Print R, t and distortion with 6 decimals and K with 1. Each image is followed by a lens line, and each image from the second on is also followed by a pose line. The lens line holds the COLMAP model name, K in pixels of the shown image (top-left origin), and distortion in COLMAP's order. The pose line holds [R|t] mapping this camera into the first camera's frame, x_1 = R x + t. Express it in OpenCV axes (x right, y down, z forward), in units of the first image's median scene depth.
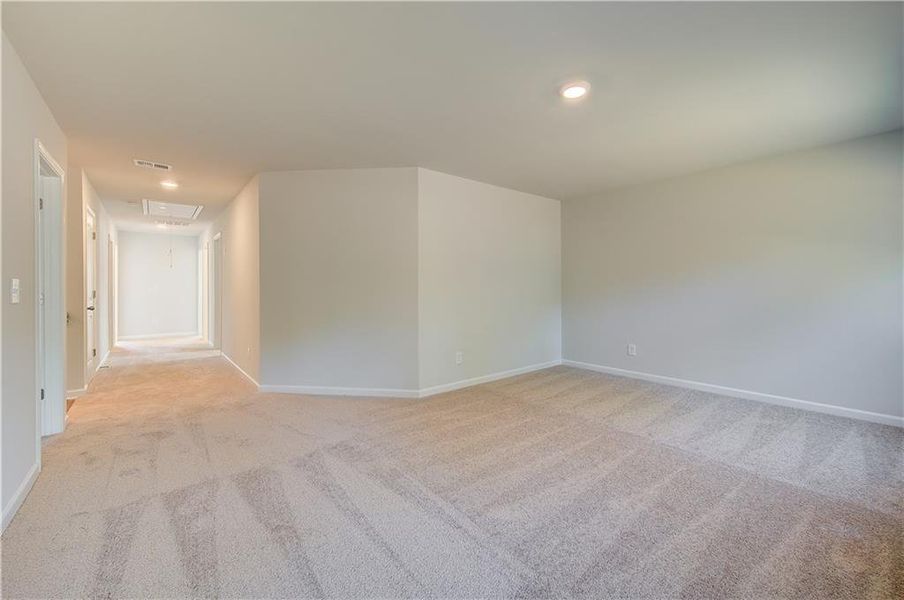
lens RADIAL K [[358.5, 0, 457.7], [0, 358.5, 296.0], [0, 0, 1]] dist [0.001415, -0.000043]
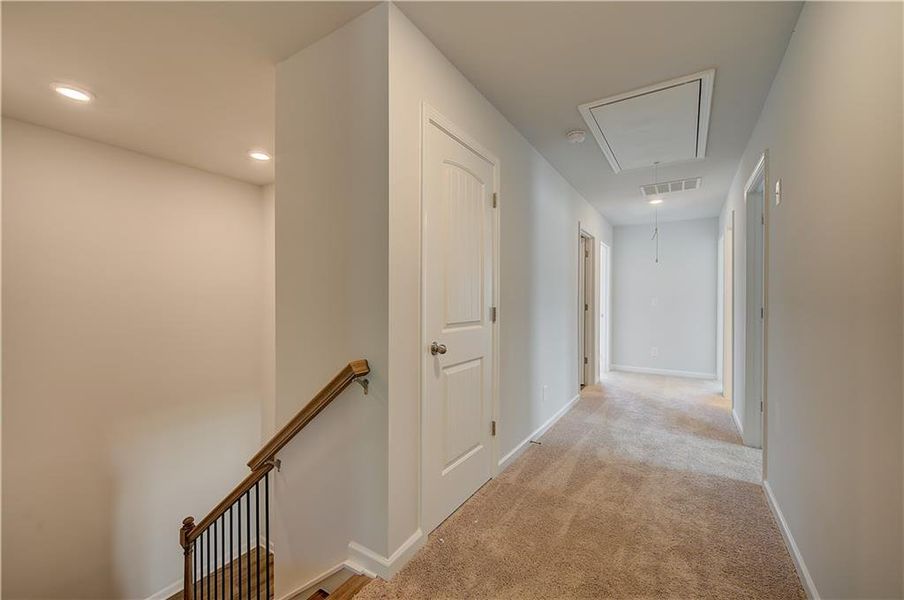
lens RADIAL K [[358.5, 0, 457.7], [0, 358.5, 296.0], [0, 0, 1]] dist [0.001415, -0.000043]
pose [[0.292370, -0.009575, -0.956257, -0.313729], [-0.027331, 0.999458, -0.018363, -0.011929], [0.955915, 0.031504, 0.291950, 0.464334]]
